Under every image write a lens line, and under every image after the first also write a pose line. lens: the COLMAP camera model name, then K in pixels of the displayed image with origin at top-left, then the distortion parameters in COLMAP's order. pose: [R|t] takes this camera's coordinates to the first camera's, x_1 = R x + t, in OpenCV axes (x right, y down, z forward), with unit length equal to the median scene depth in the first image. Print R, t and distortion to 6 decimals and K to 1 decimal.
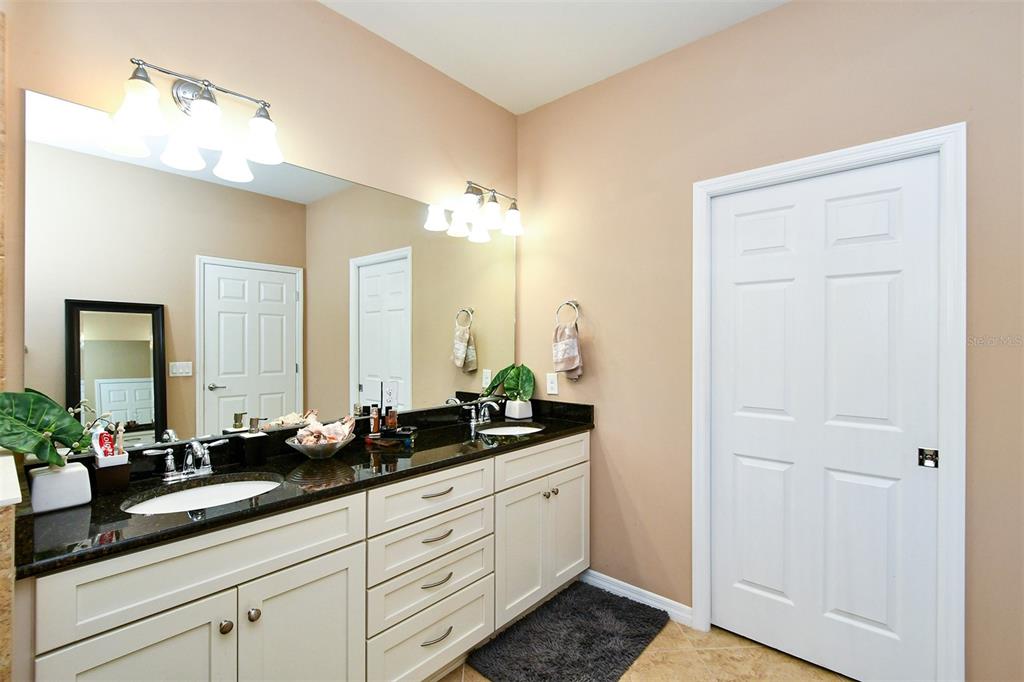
lens RADIAL K [[449.3, 0, 514.8], [0, 449.3, 343.5], [0, 0, 1]] dist [-0.002265, -0.001155]
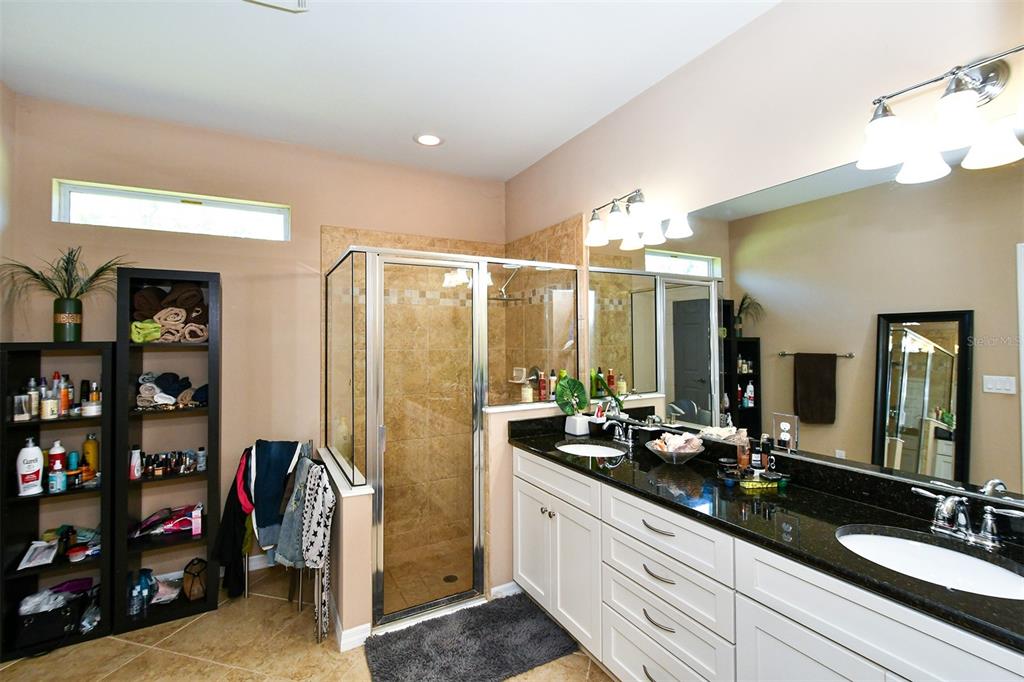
lens RADIAL K [[449.3, 0, 514.8], [0, 449.3, 343.5], [0, 0, 1]] dist [-0.002265, -0.001155]
pose [[-0.333790, 0.004187, -0.942638, 0.729126], [0.004694, 0.999985, 0.002779, -0.055655], [0.942636, -0.003498, -0.333804, 0.913552]]
